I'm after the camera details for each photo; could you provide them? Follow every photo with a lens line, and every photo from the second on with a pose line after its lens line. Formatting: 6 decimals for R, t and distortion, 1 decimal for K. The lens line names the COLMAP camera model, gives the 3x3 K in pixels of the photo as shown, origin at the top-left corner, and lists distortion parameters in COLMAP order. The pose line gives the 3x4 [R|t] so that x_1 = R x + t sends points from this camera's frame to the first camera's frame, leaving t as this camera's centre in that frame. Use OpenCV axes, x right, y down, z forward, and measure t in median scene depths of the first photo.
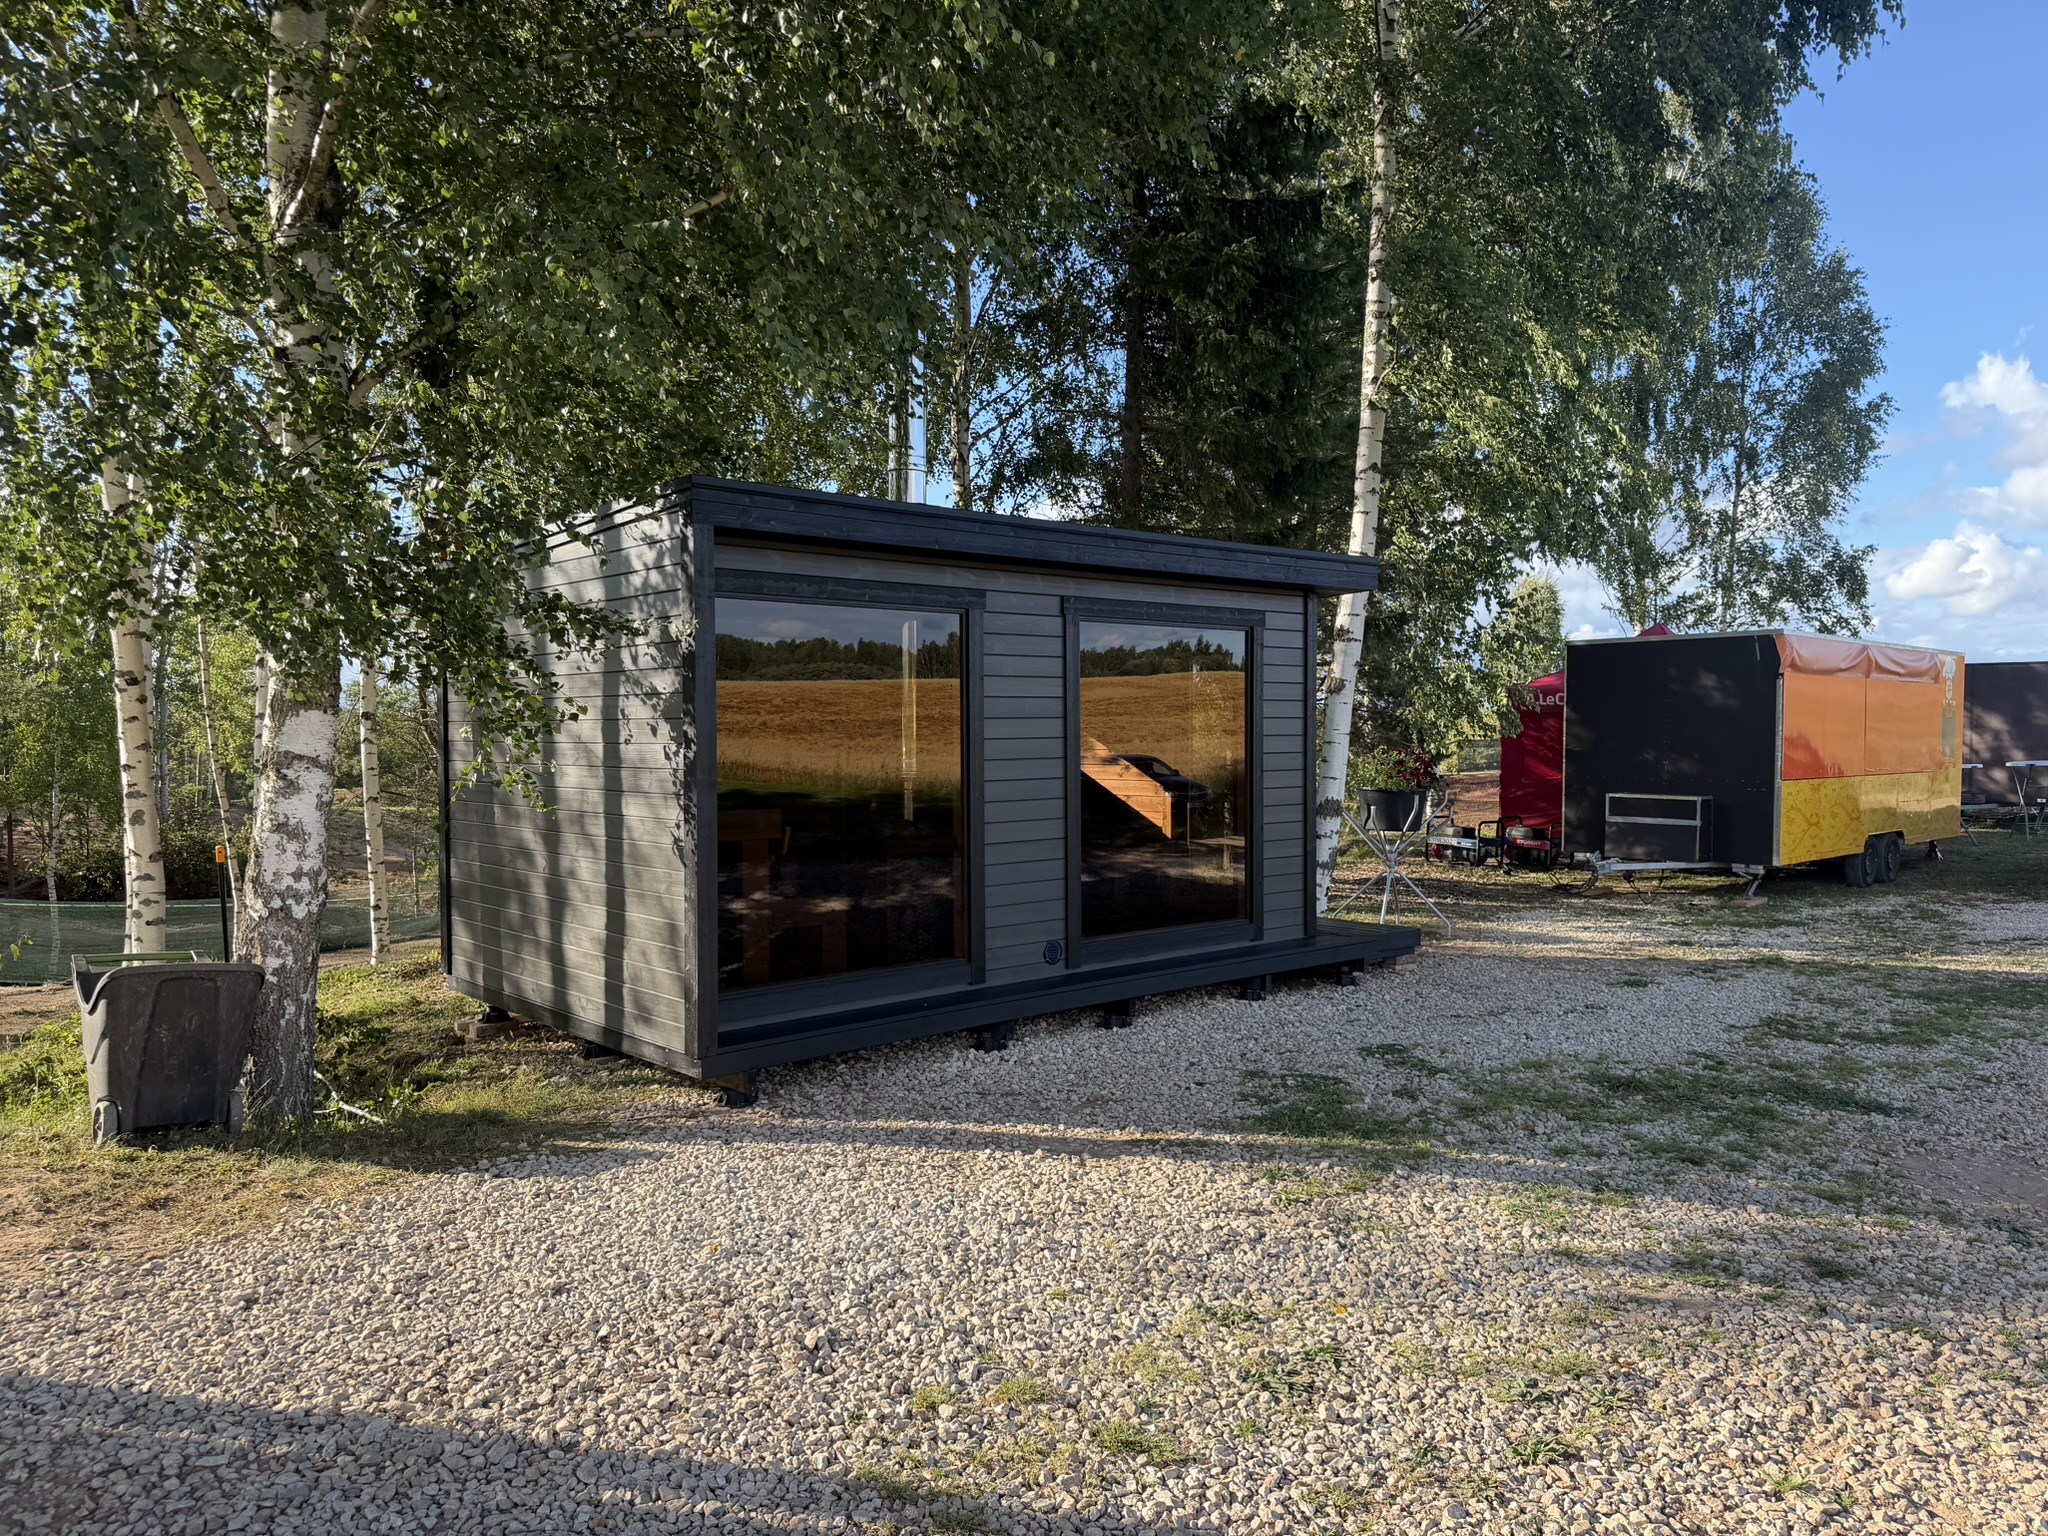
lens RADIAL K [[1454.2, 0, 1024.0], [0, 1454.2, 768.0], [0, 0, 1]] dist [-0.003254, -0.002648]
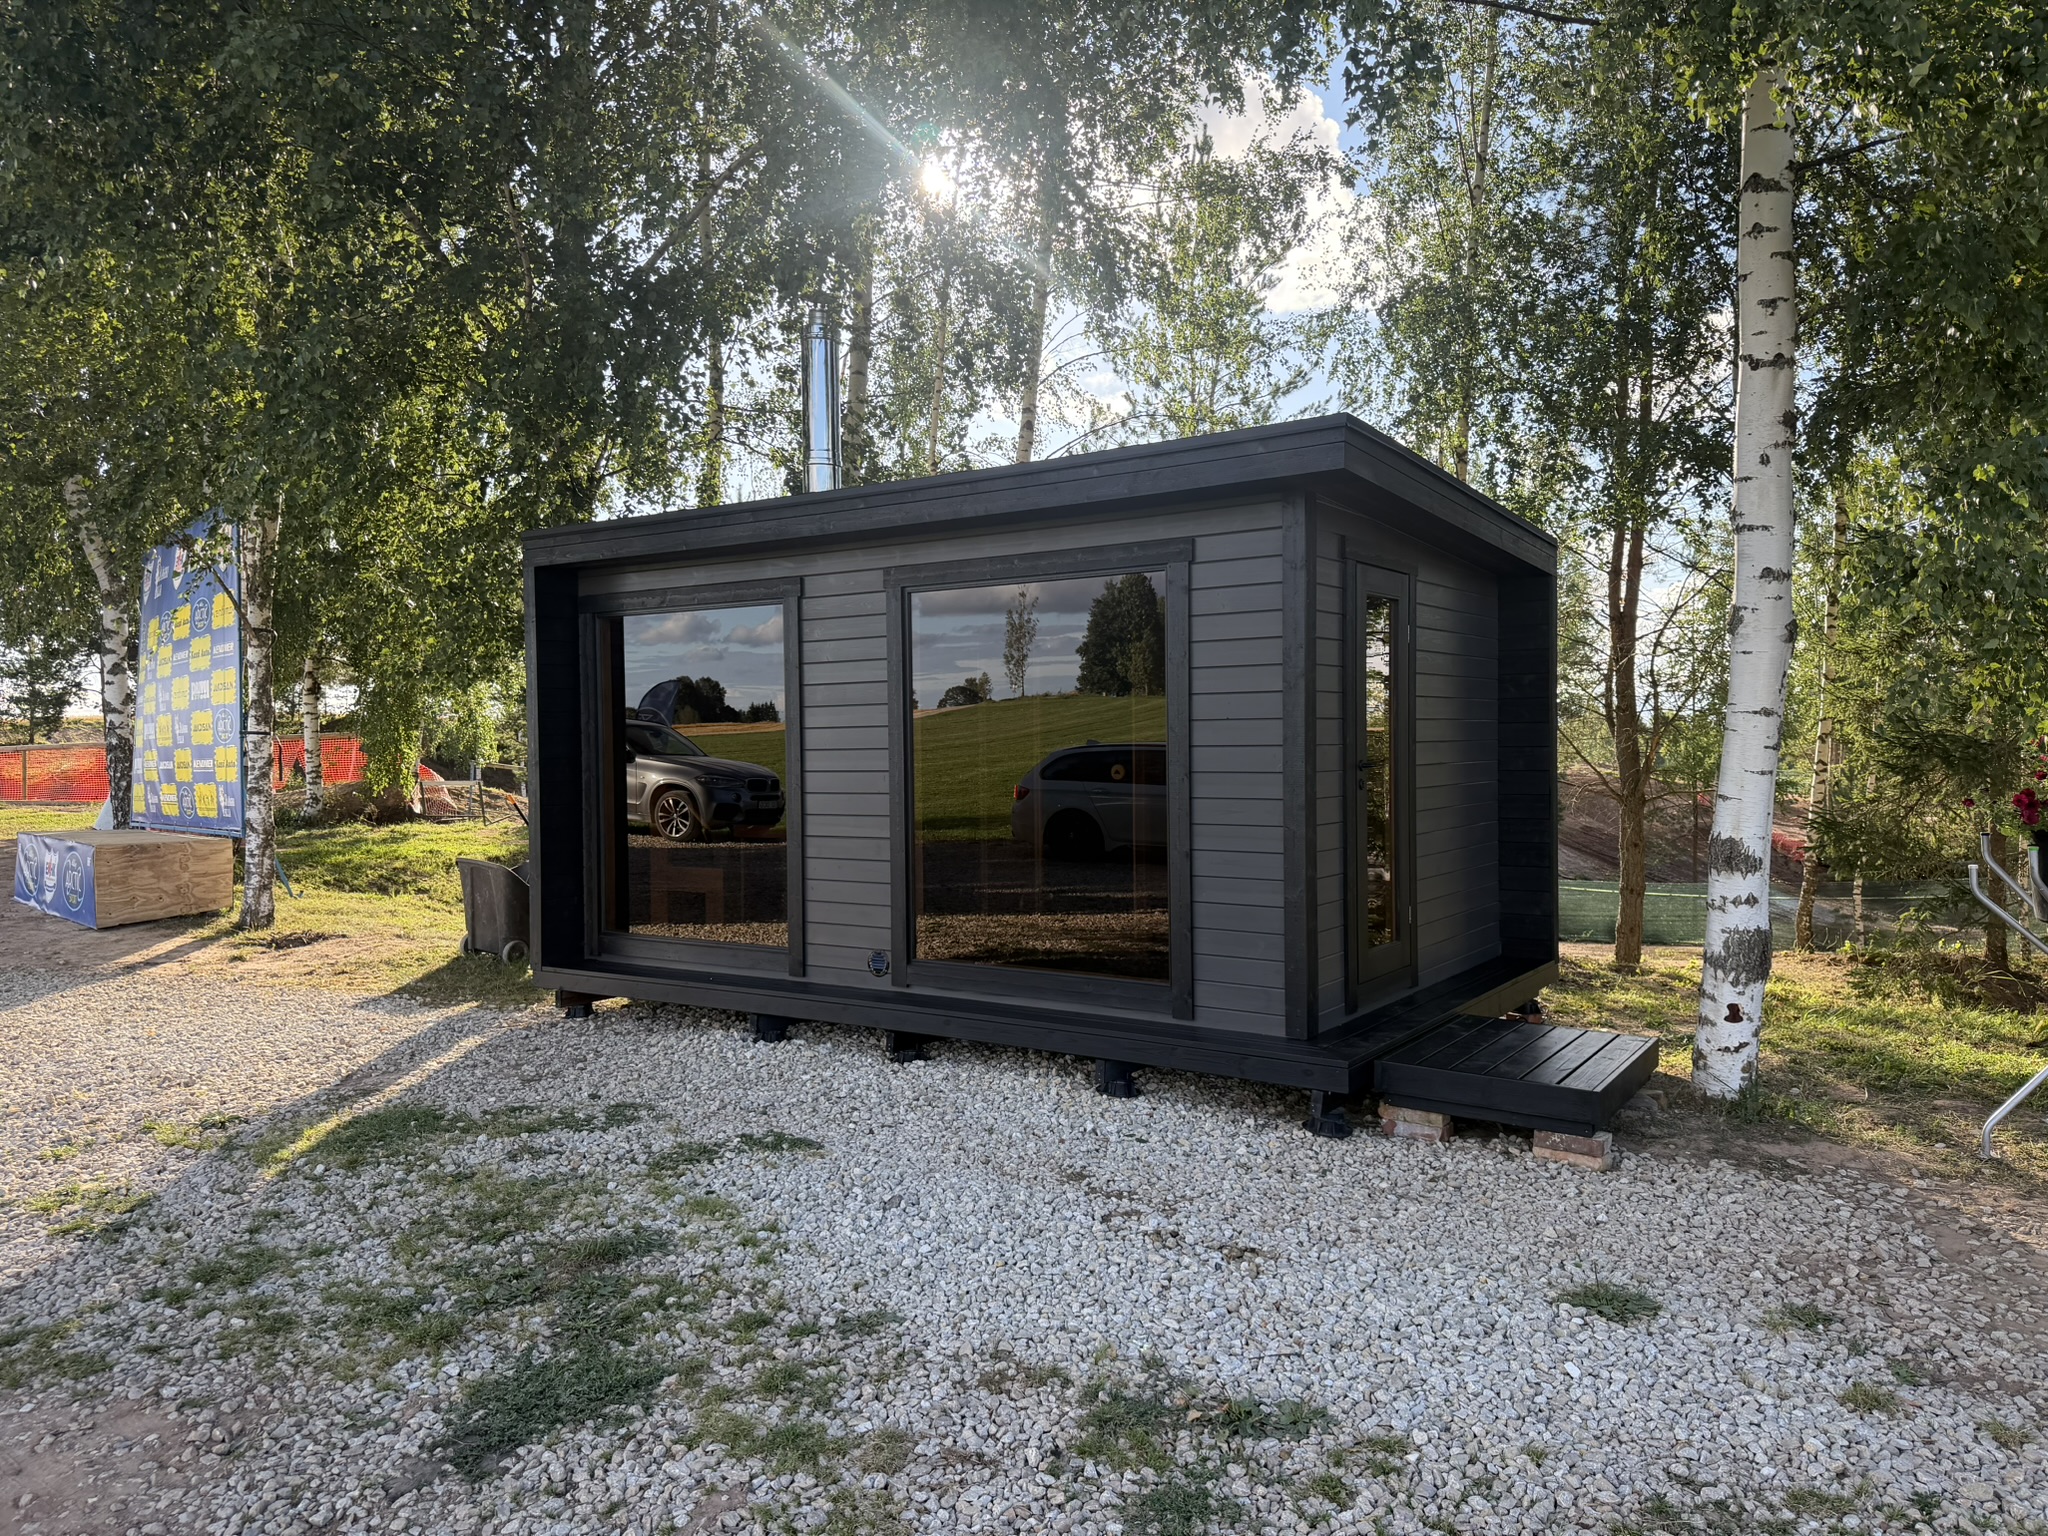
lens RADIAL K [[1454.2, 0, 1024.0], [0, 1454.2, 768.0], [0, 0, 1]] dist [-0.003254, -0.002648]
pose [[0.255058, 0.025584, -0.966587, 1.112744], [-0.016716, 0.999617, 0.022047, -0.020163], [0.966781, 0.010534, 0.255388, 1.034579]]
